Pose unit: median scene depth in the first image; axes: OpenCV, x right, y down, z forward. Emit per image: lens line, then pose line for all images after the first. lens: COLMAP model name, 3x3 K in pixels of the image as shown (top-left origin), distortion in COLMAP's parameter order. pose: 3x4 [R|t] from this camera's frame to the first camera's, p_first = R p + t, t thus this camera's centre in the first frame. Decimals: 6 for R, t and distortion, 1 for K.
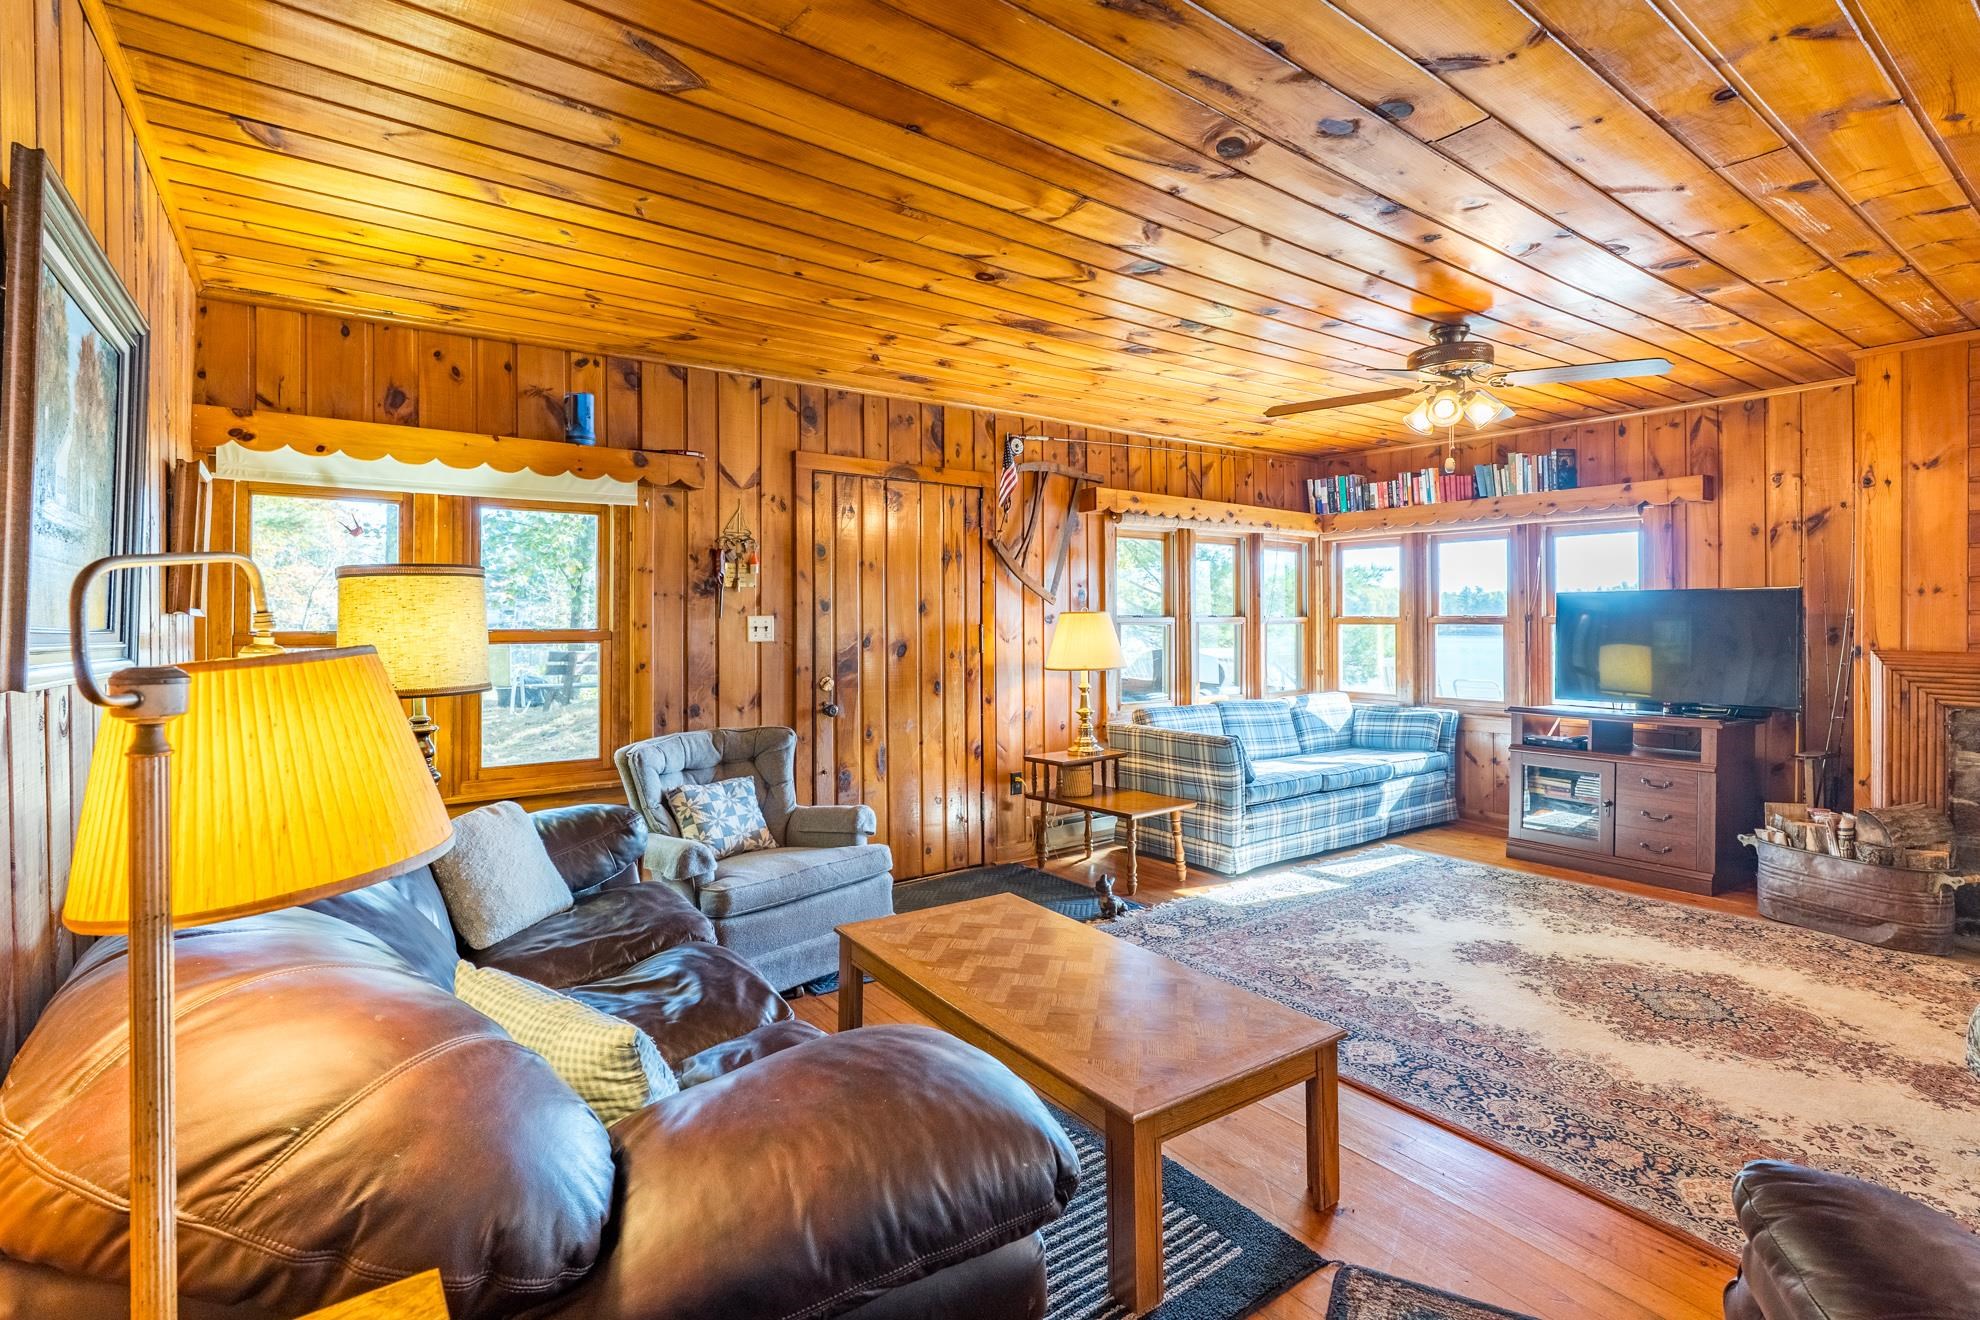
lens RADIAL K [[961.1, 0, 963.1], [0, 961.1, 614.5], [0, 0, 1]] dist [-0.005606, 0.000452]
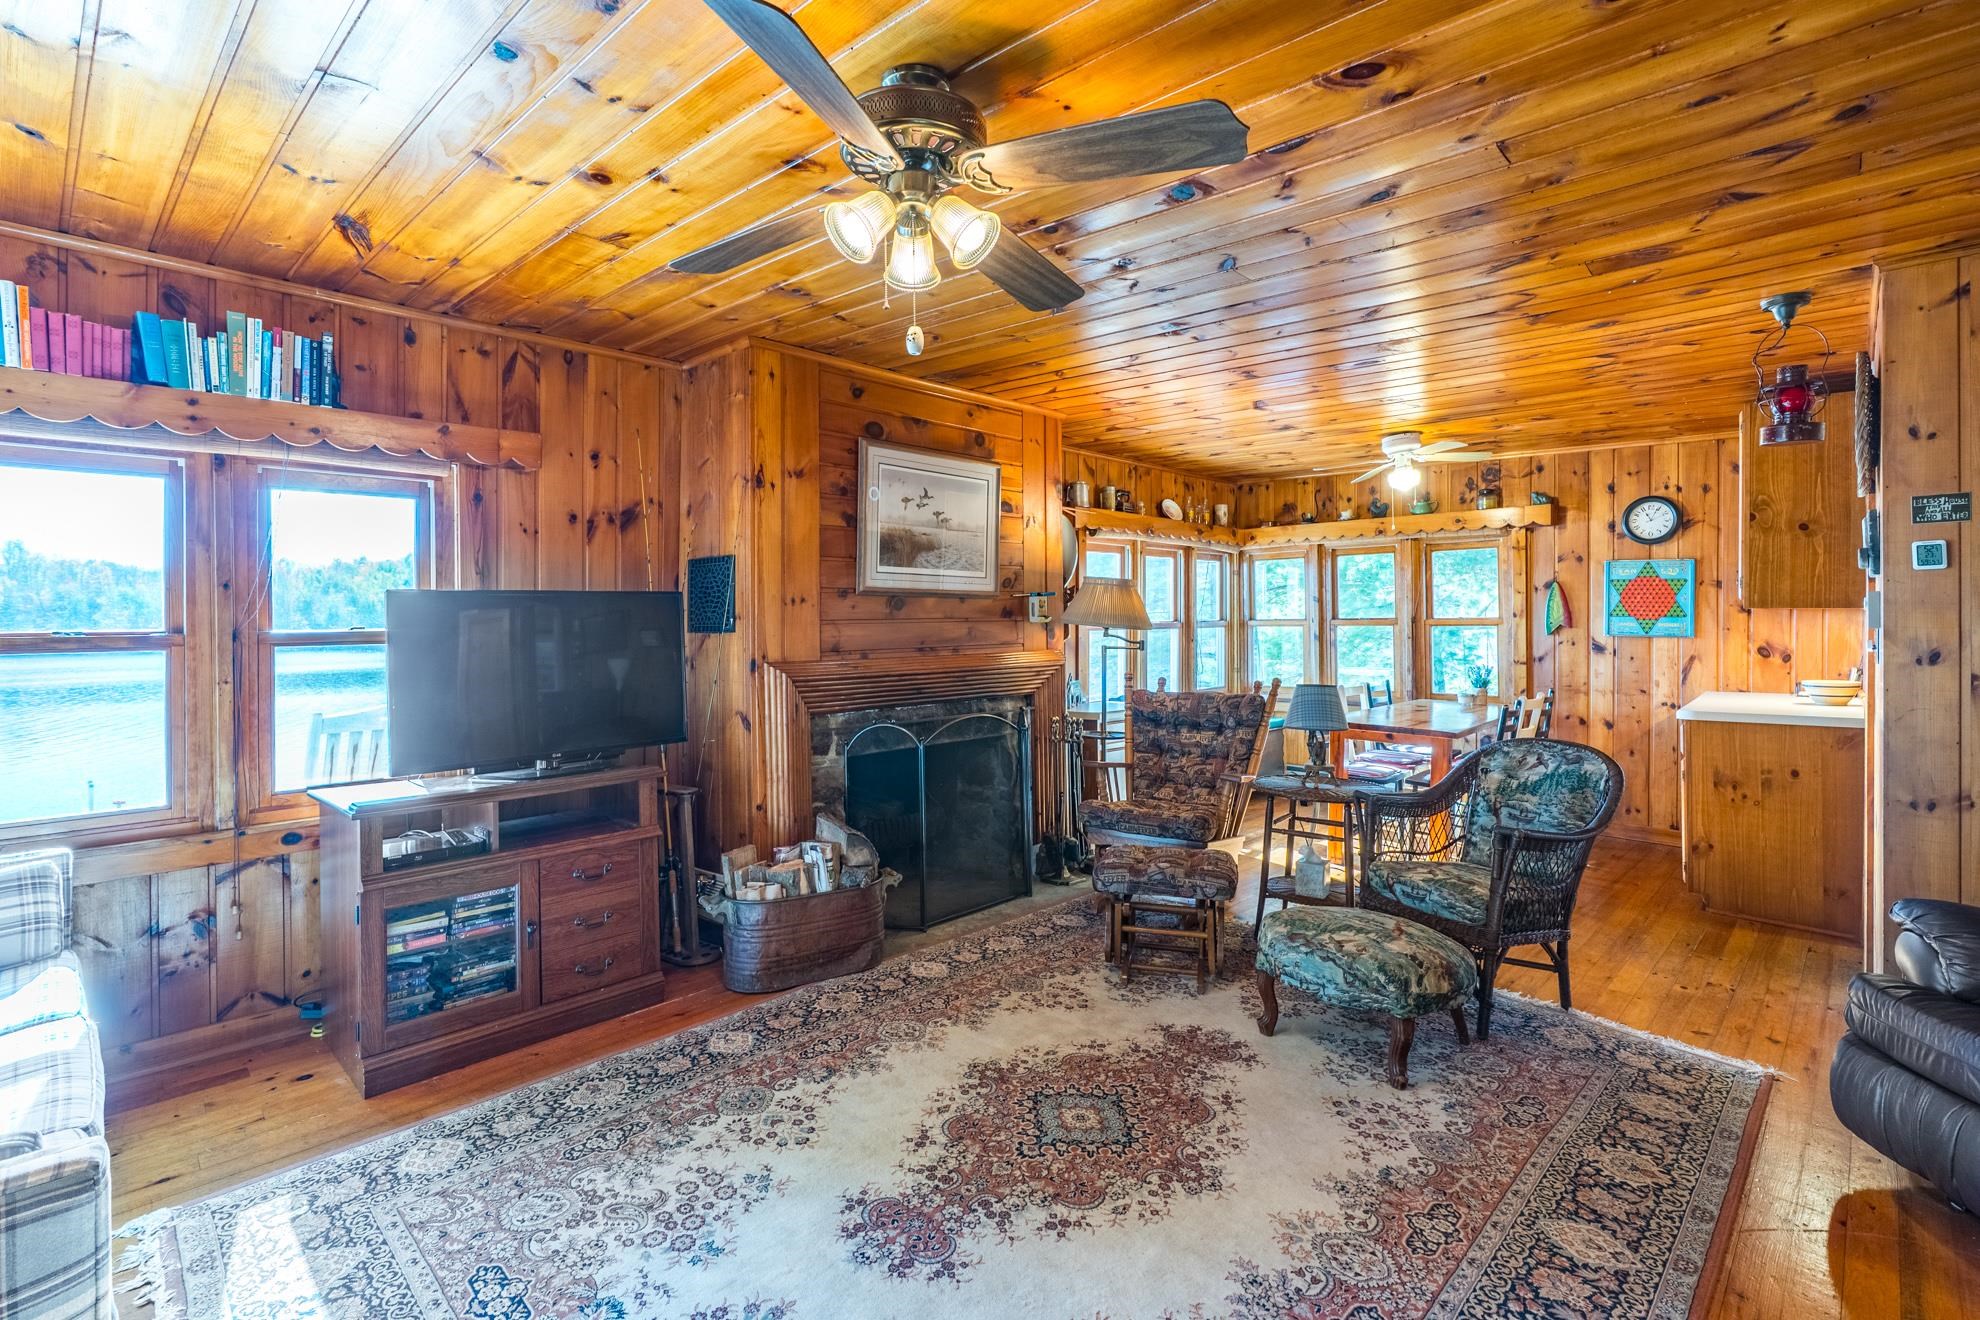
lens RADIAL K [[961.1, 0, 963.1], [0, 961.1, 614.5], [0, 0, 1]] dist [-0.005606, 0.000452]
pose [[-0.204901, 0.003361, 0.978777, -0.005525], [0.005540, 0.999982, -0.002274, -0.005755], [-0.978767, 0.004956, -0.204916, 0.835311]]
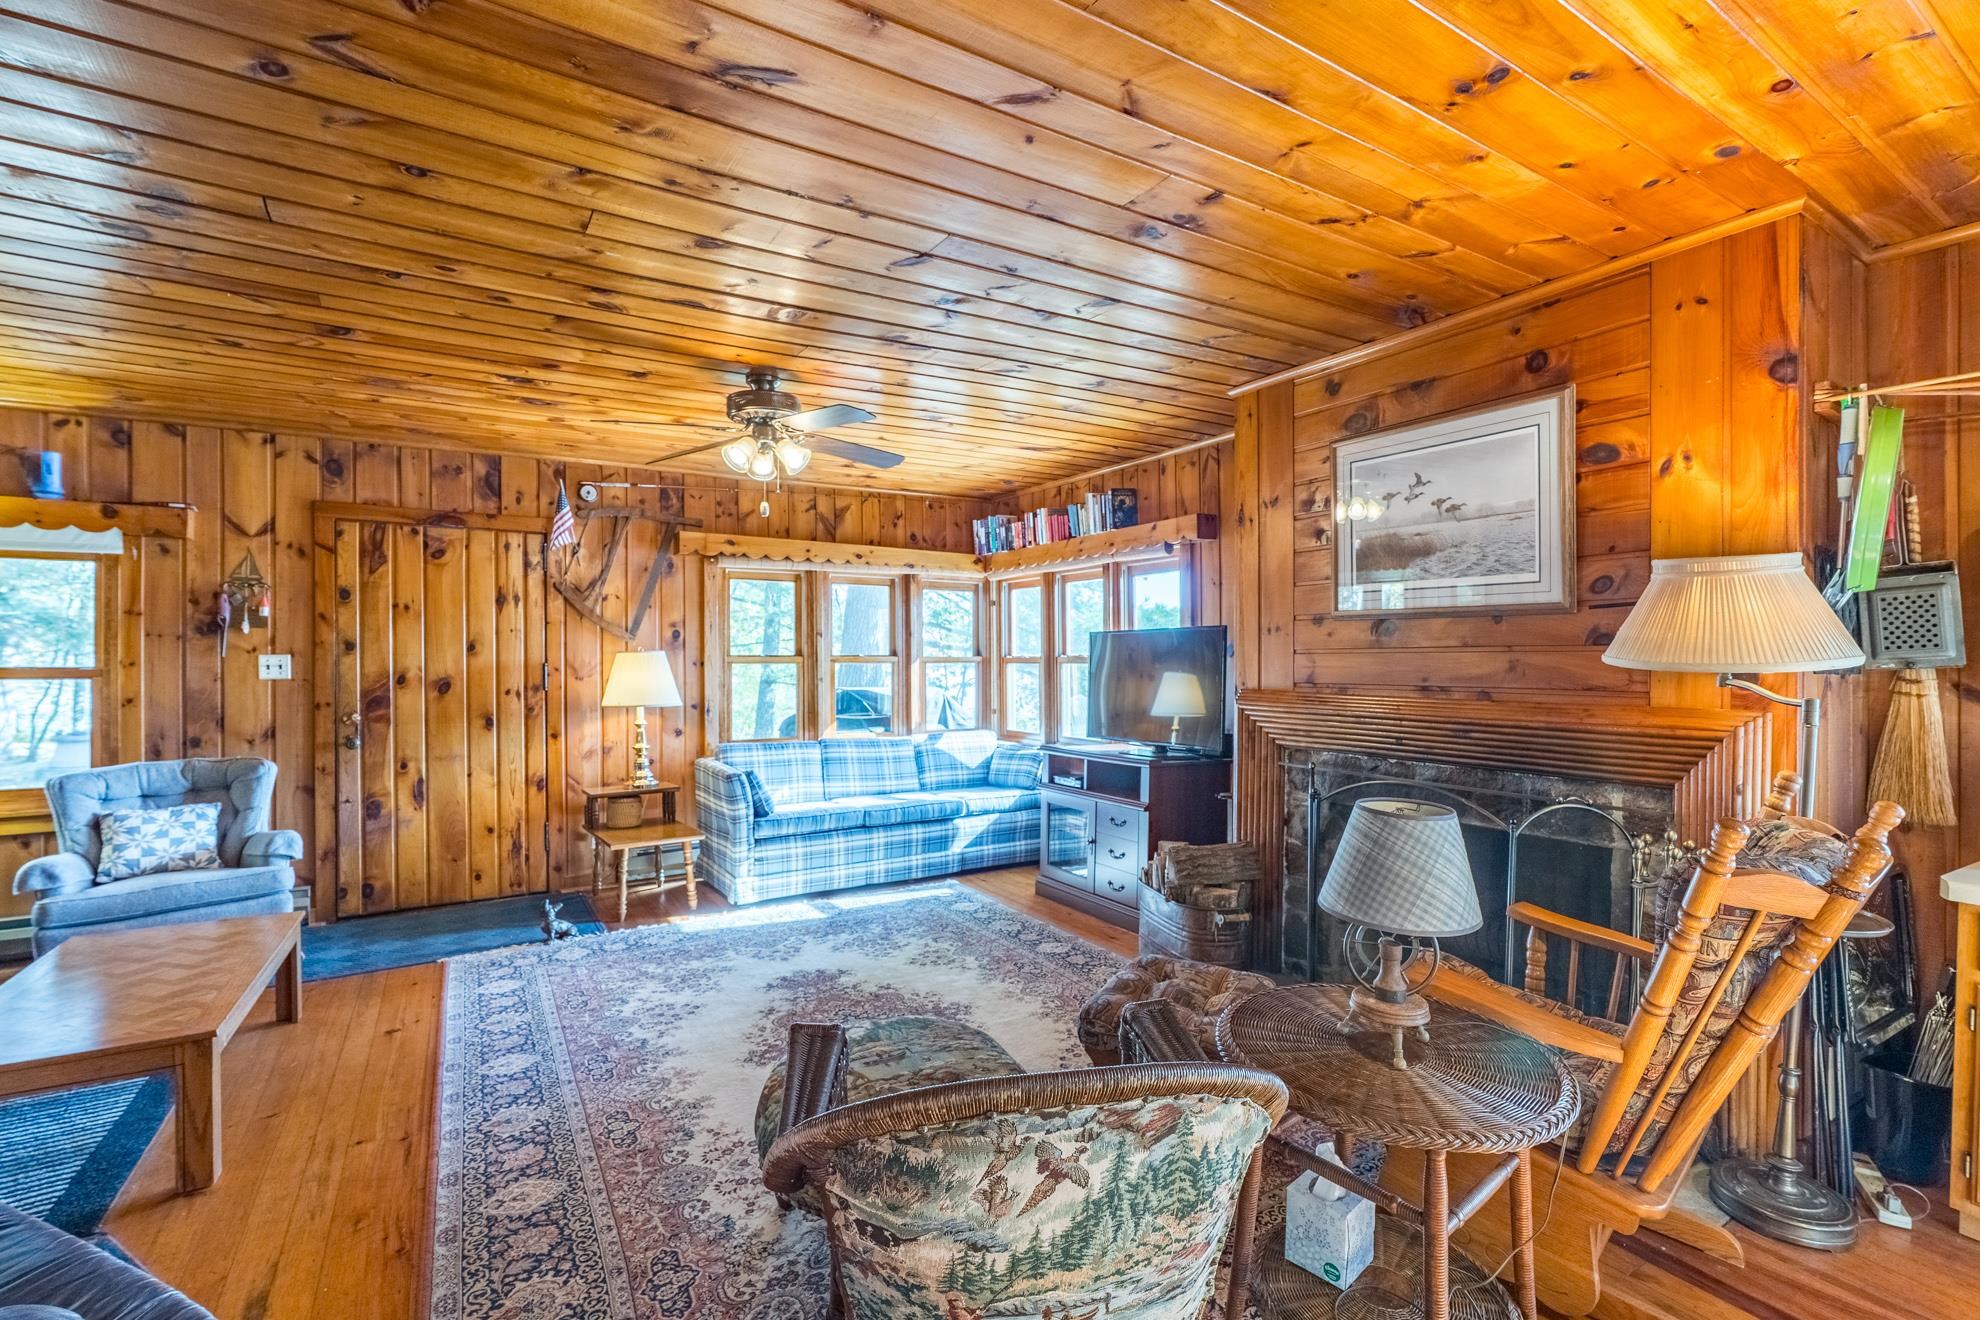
lens RADIAL K [[967.5, 0, 1022.8], [0, 967.5, 658.0], [0, 0, 1]] dist [-0.001523, 0.000784]
pose [[0.997501, 0.000575, -0.070654, 0.661525], [-0.000335, 0.999994, 0.003405, 0.000989], [0.070656, -0.003372, 0.997495, -0.017836]]
